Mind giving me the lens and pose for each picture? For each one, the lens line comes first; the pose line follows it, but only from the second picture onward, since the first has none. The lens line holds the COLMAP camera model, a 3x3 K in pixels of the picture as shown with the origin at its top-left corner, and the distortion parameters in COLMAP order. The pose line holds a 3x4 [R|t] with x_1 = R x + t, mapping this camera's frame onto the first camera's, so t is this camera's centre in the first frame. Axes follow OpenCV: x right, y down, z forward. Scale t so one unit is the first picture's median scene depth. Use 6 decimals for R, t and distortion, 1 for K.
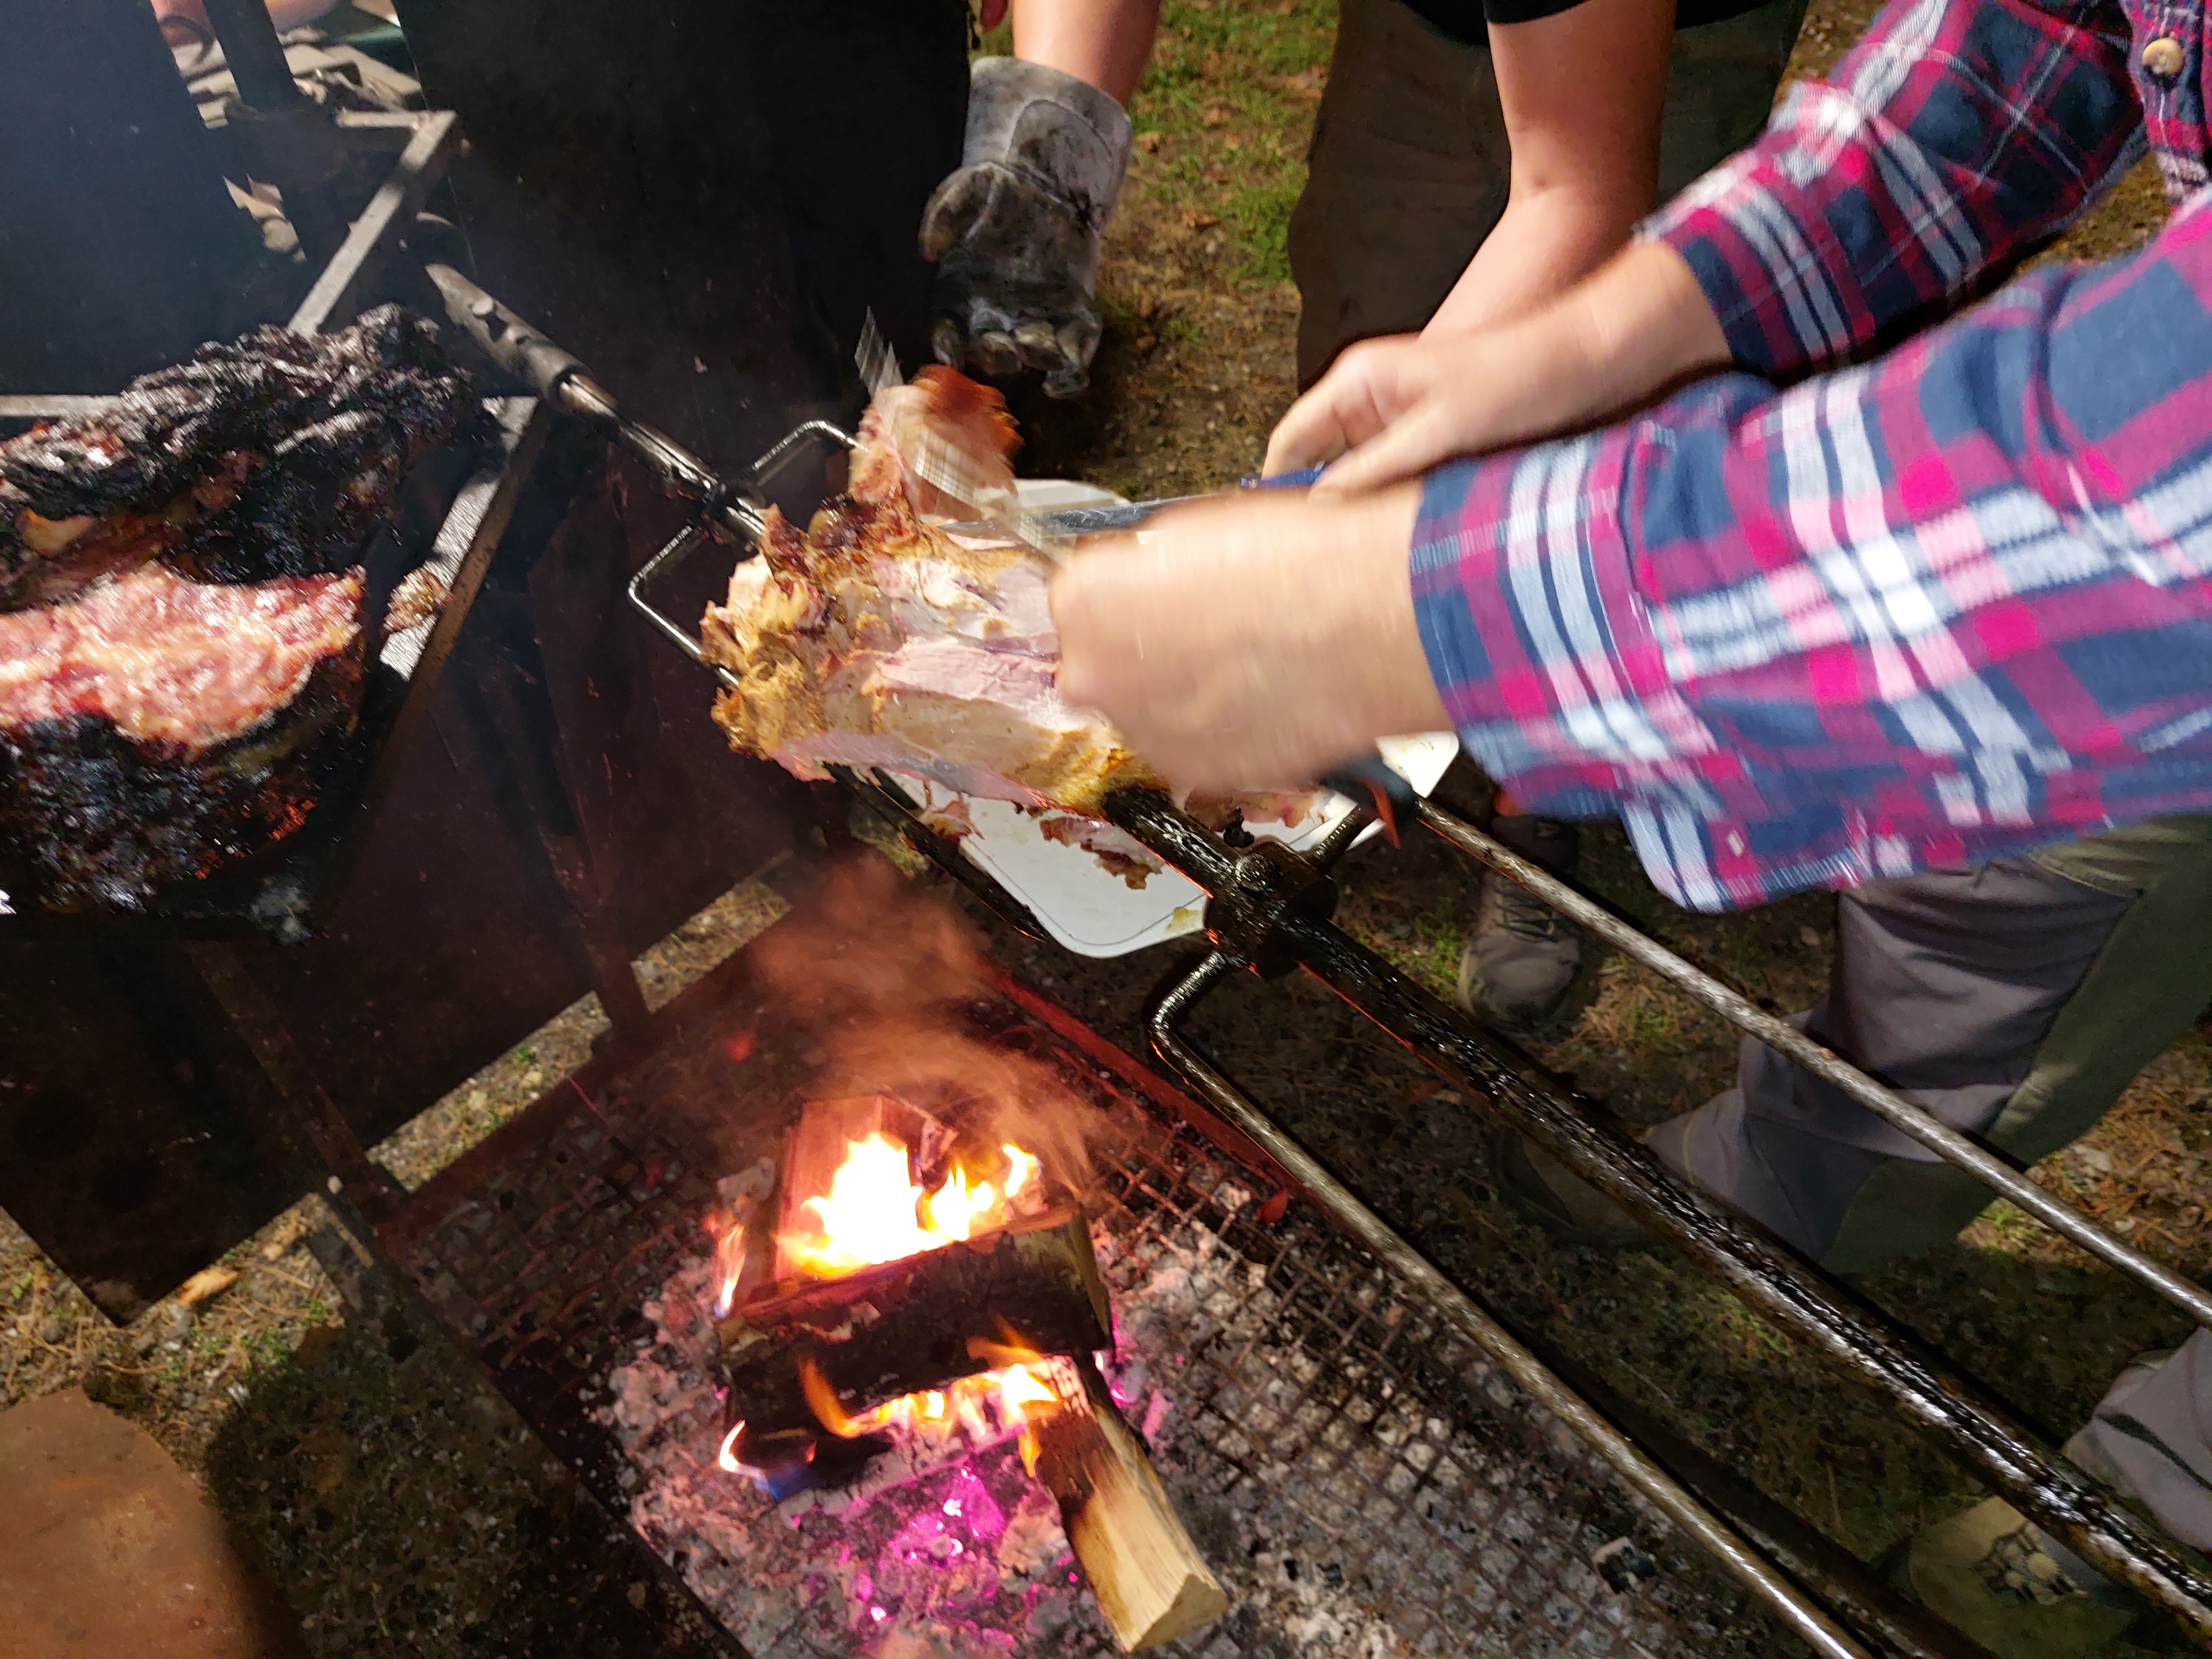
lens RADIAL K [[1516.3, 0, 1100.2], [0, 1516.3, 776.5], [0, 0, 1]] dist [0.018187, -0.015704]
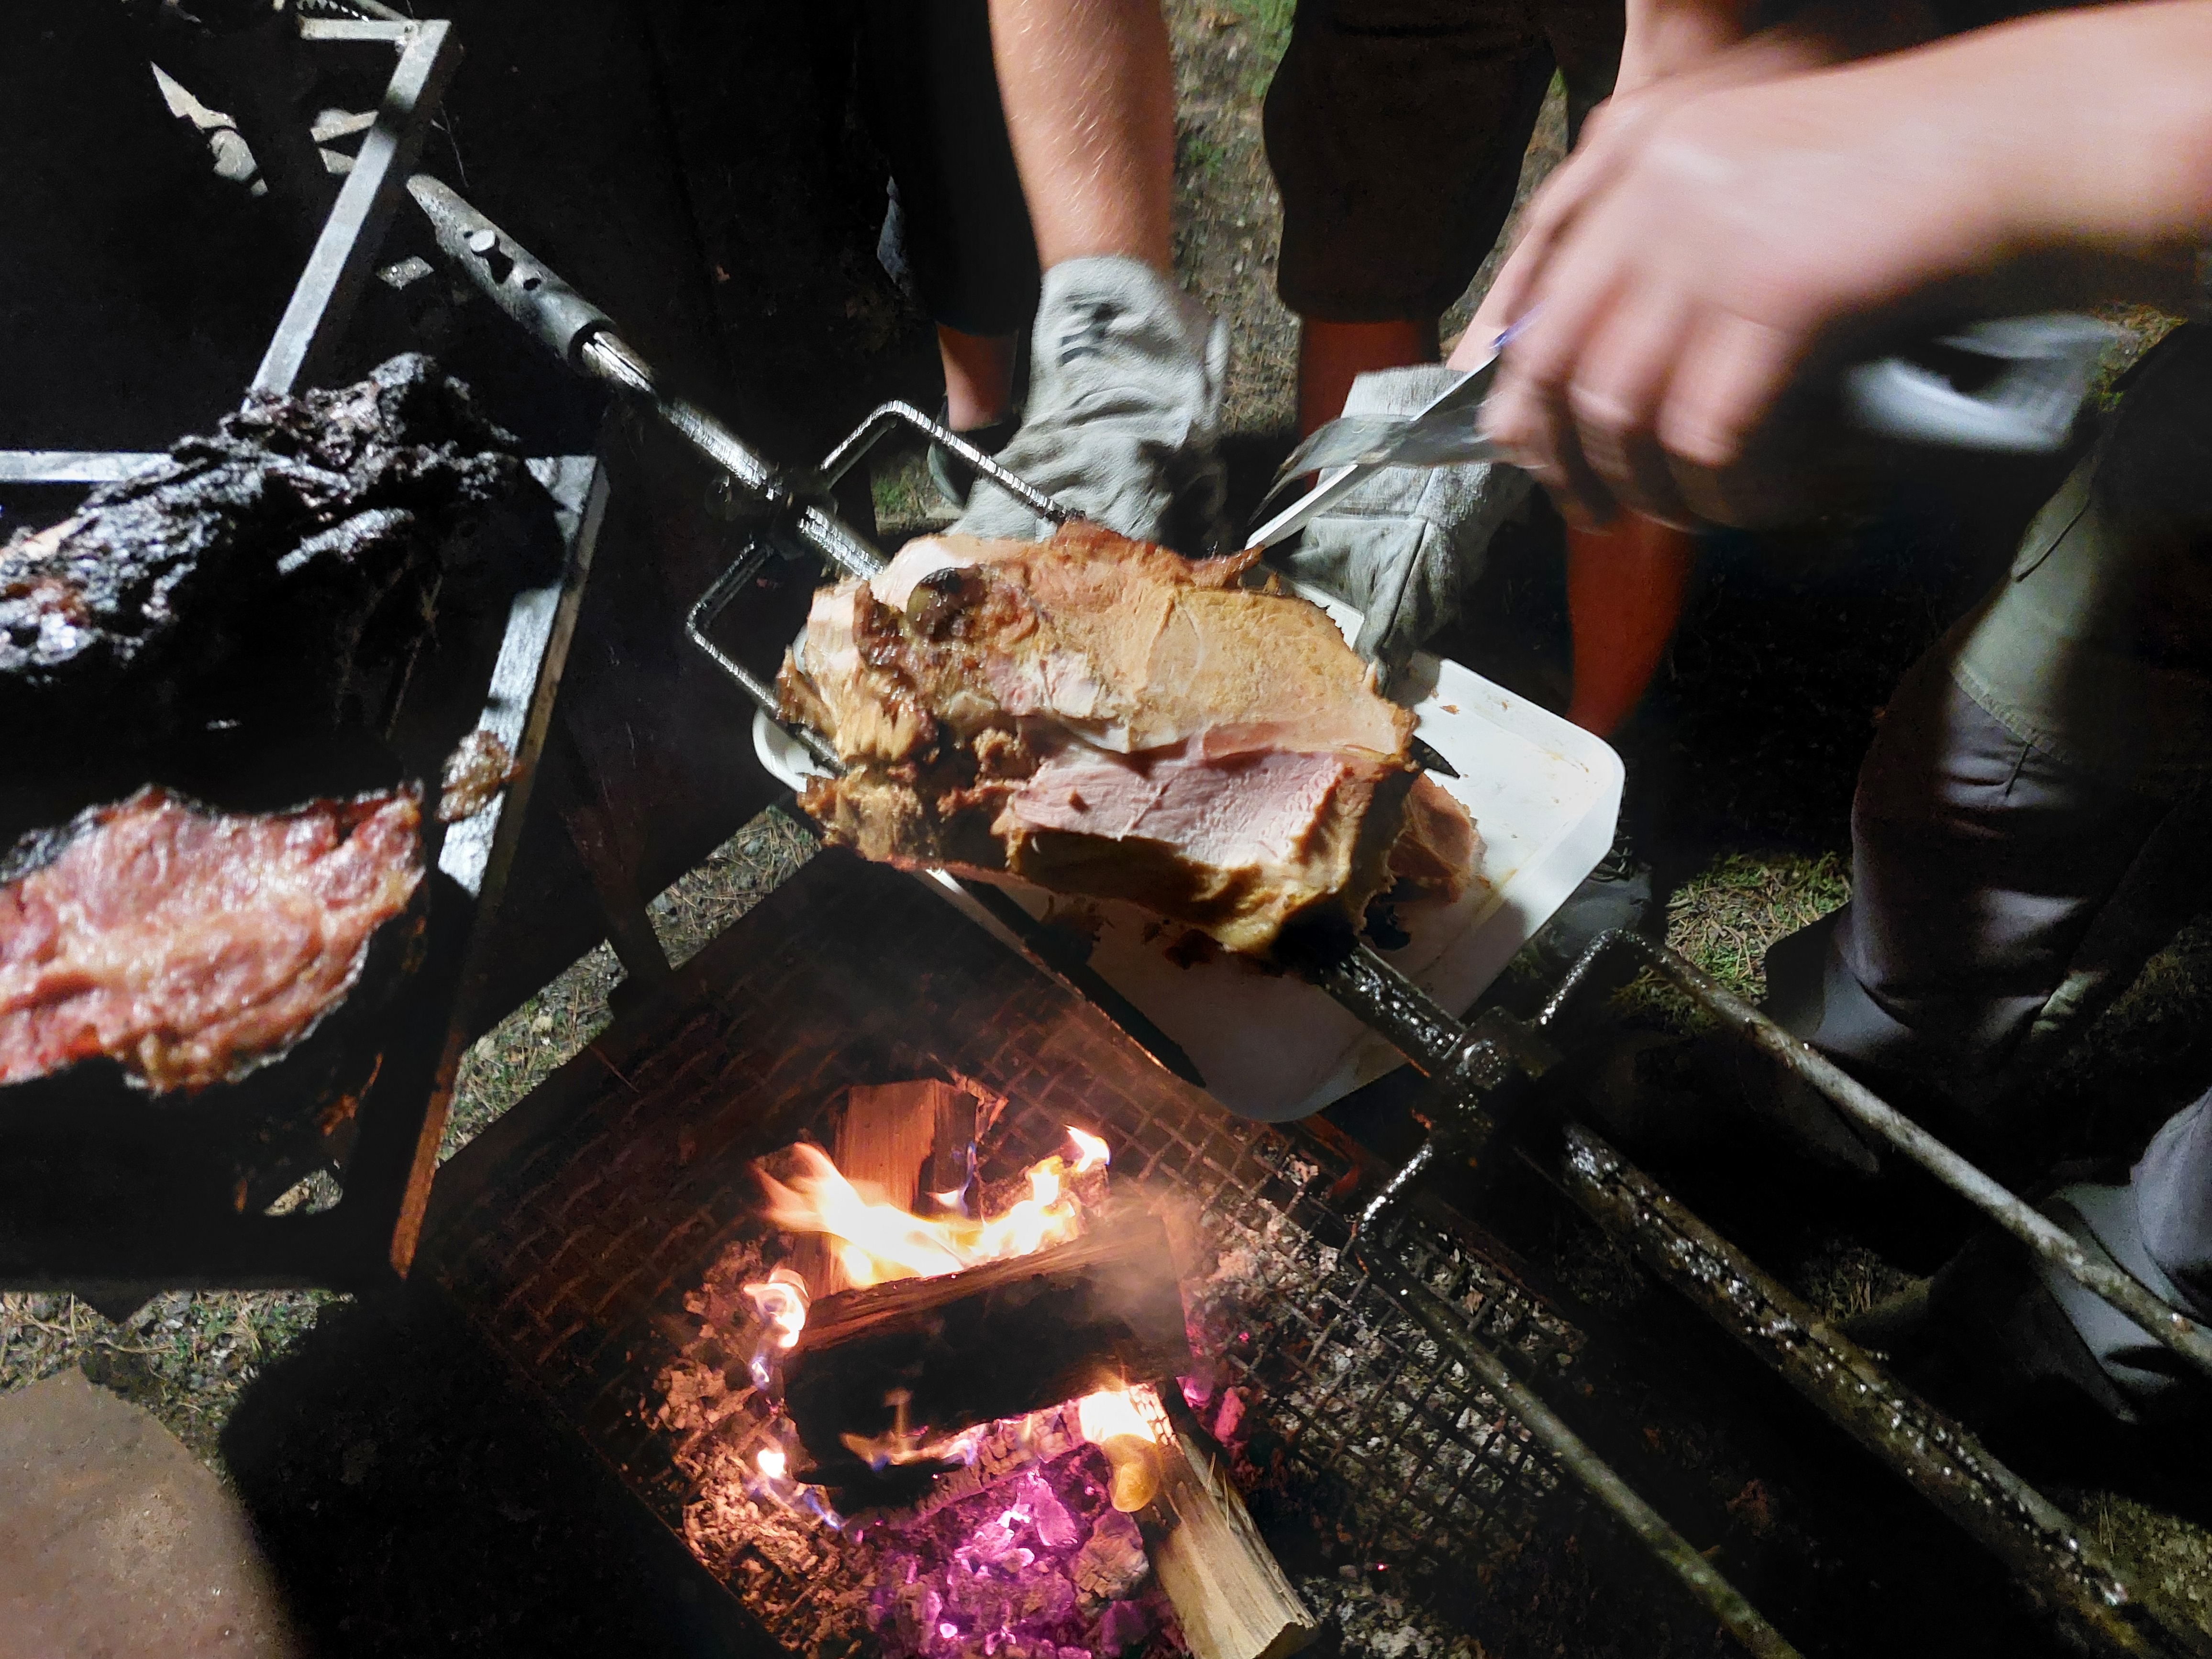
lens RADIAL K [[1520.3, 0, 1107.9], [0, 1520.3, 755.1], [0, 0, 1]] dist [0.028389, -0.024865]
pose [[0.999514, 0.004229, 0.030891, -0.074359], [-0.008077, 0.992058, 0.125520, -0.116896], [-0.030115, -0.125709, 0.991610, 0.103526]]
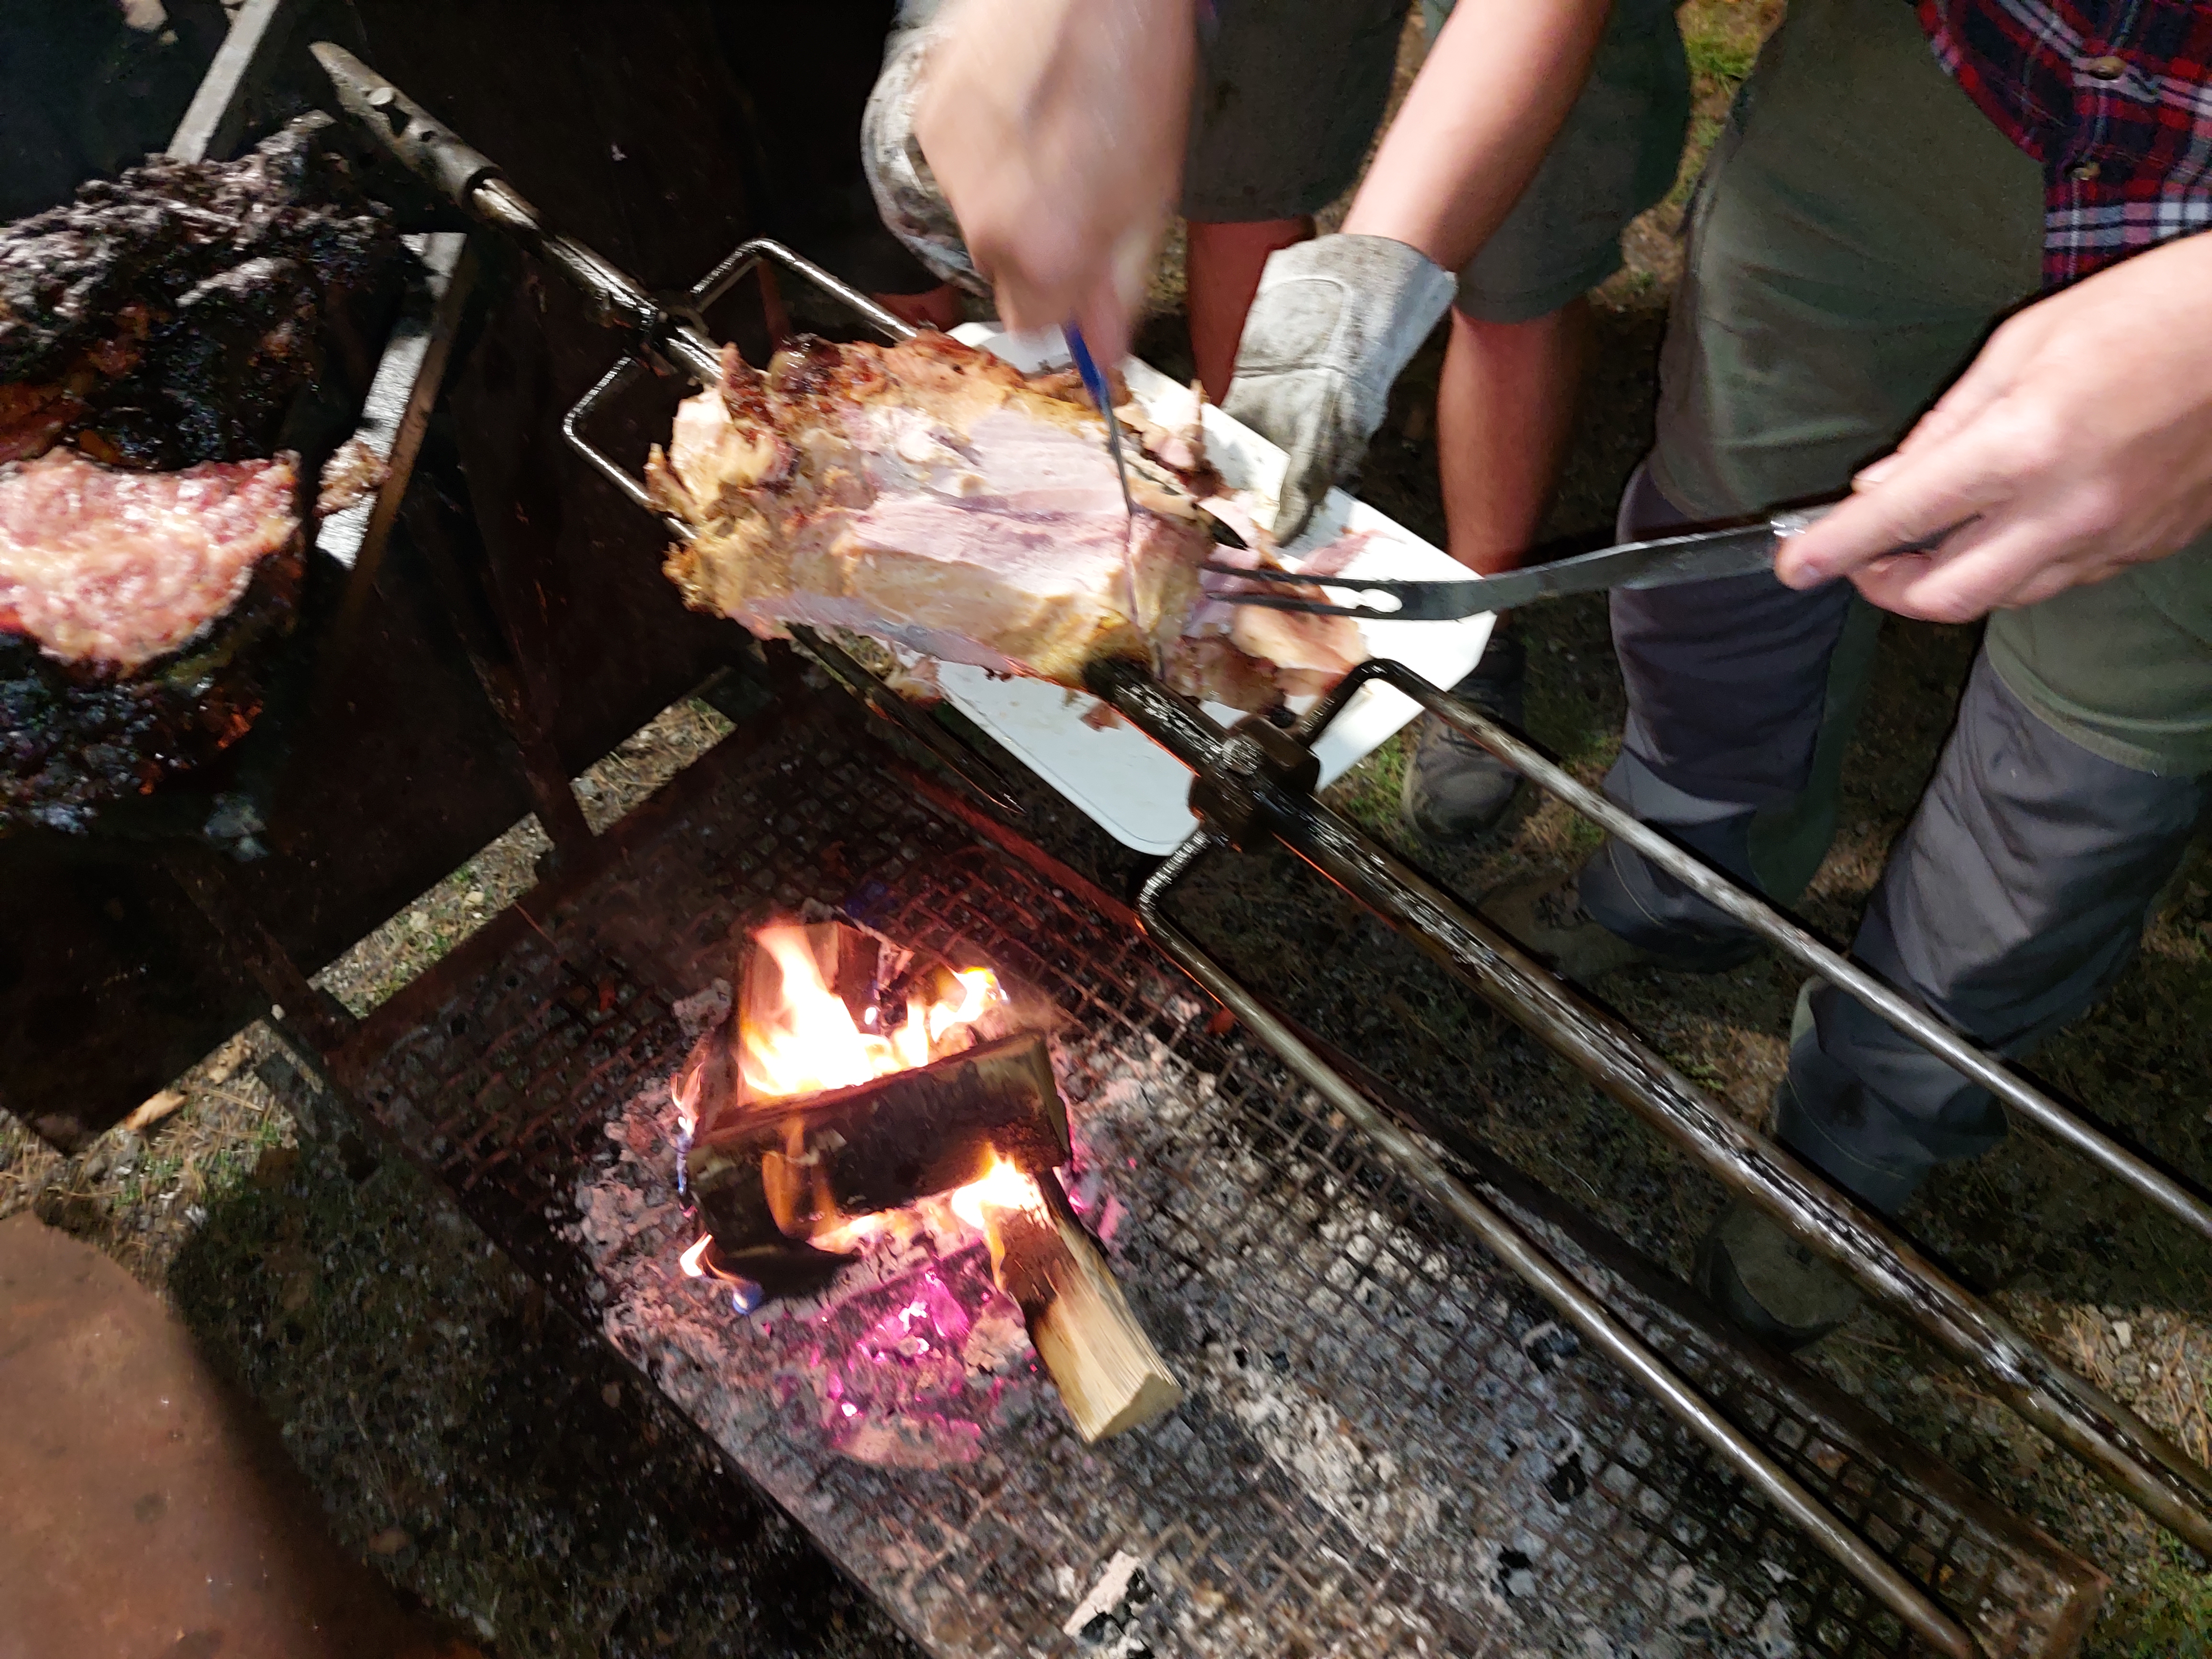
lens RADIAL K [[1509.5, 0, 1110.7], [0, 1509.5, 763.9], [0, 0, 1]] dist [0.037432, -0.040461]
pose [[0.998341, -0.006509, 0.057211, -0.022246], [-0.001697, 0.989832, 0.142229, -0.038342], [-0.057555, -0.142091, 0.988179, 0.018530]]
